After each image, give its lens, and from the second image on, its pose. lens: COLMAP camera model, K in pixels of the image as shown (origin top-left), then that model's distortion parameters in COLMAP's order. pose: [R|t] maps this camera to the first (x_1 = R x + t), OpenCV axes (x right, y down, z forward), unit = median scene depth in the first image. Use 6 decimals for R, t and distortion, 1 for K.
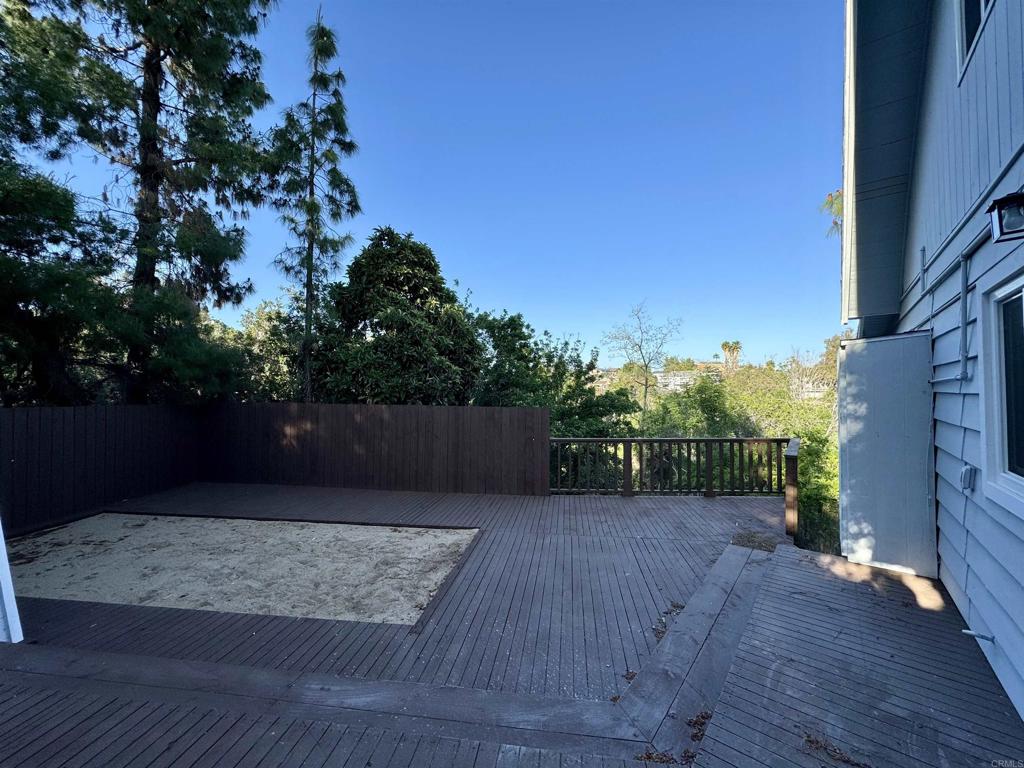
lens RADIAL K [[409.3, 0, 512.0], [0, 409.3, 384.0], [0, 0, 1]] dist [-0.001713, 0.000065]
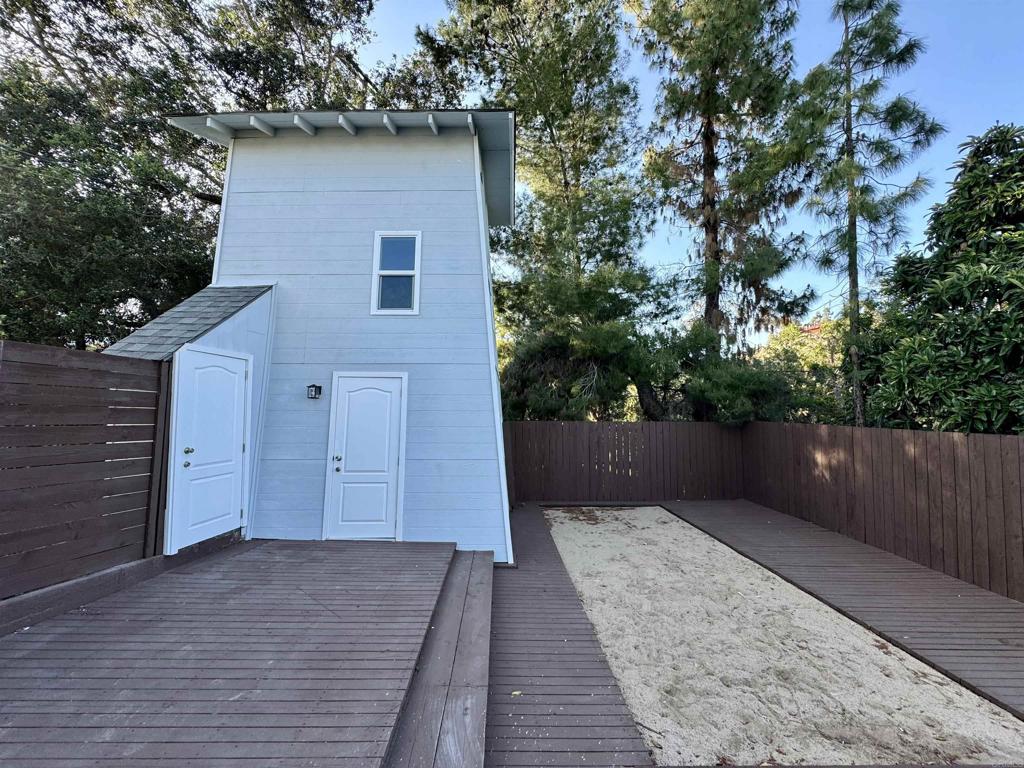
lens RADIAL K [[409.3, 0, 512.0], [0, 409.3, 384.0], [0, 0, 1]] dist [-0.001713, 0.000065]
pose [[0.154294, -0.064794, -0.985898, 0.172365], [0.018965, 0.997858, -0.062612, 0.005540], [0.987843, -0.009037, 0.155192, 0.282626]]
